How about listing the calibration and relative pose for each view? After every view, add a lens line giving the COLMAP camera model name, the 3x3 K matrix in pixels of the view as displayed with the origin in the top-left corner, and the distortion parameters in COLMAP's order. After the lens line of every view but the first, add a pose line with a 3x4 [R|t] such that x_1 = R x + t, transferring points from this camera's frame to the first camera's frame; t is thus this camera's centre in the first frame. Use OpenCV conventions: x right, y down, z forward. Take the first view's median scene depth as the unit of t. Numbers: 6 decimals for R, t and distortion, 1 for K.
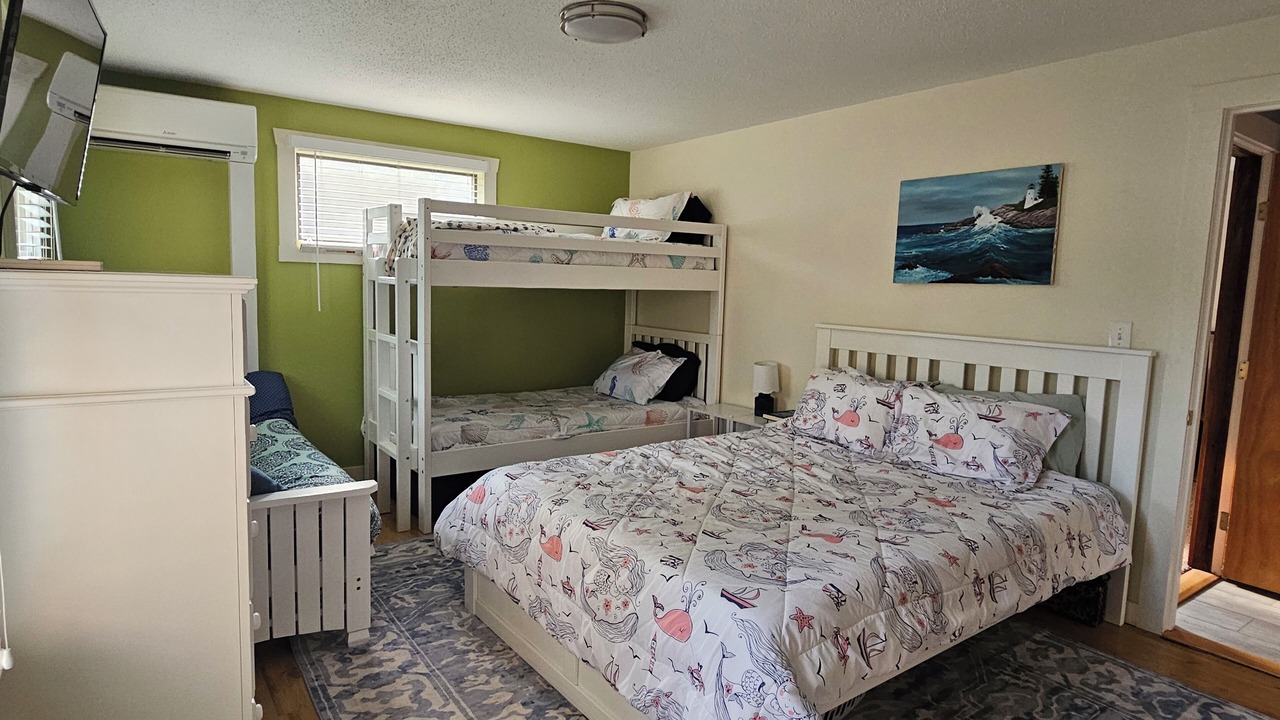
lens RADIAL K [[720.3, 0, 643.8], [0, 720.3, 358.0], [0, 0, 1]] dist [-0.004628, 0.001757]
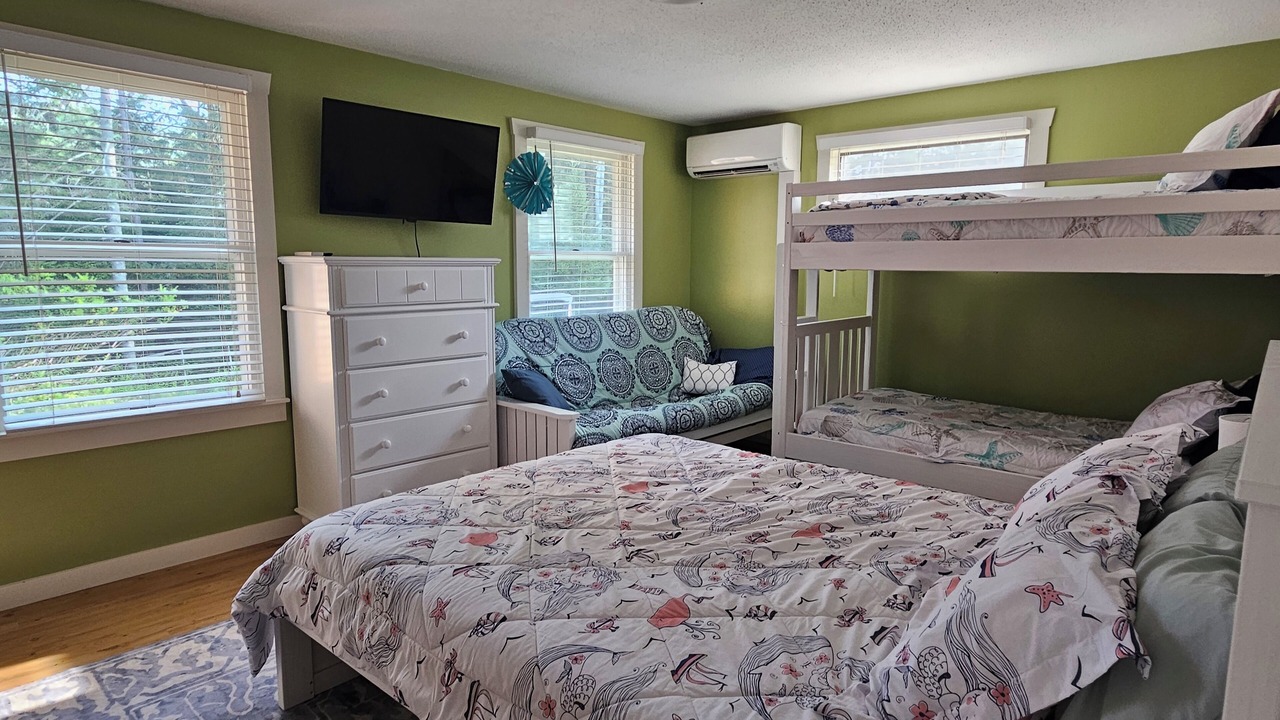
lens RADIAL K [[720.3, 0, 643.3], [0, 720.3, 359.7], [0, 0, 1]] dist [-0.004628, 0.001757]
pose [[0.212496, 0.101376, -0.971889, 0.649426], [-0.104520, 0.991256, 0.080544, -0.032949], [0.971556, 0.084466, 0.221233, 0.567995]]
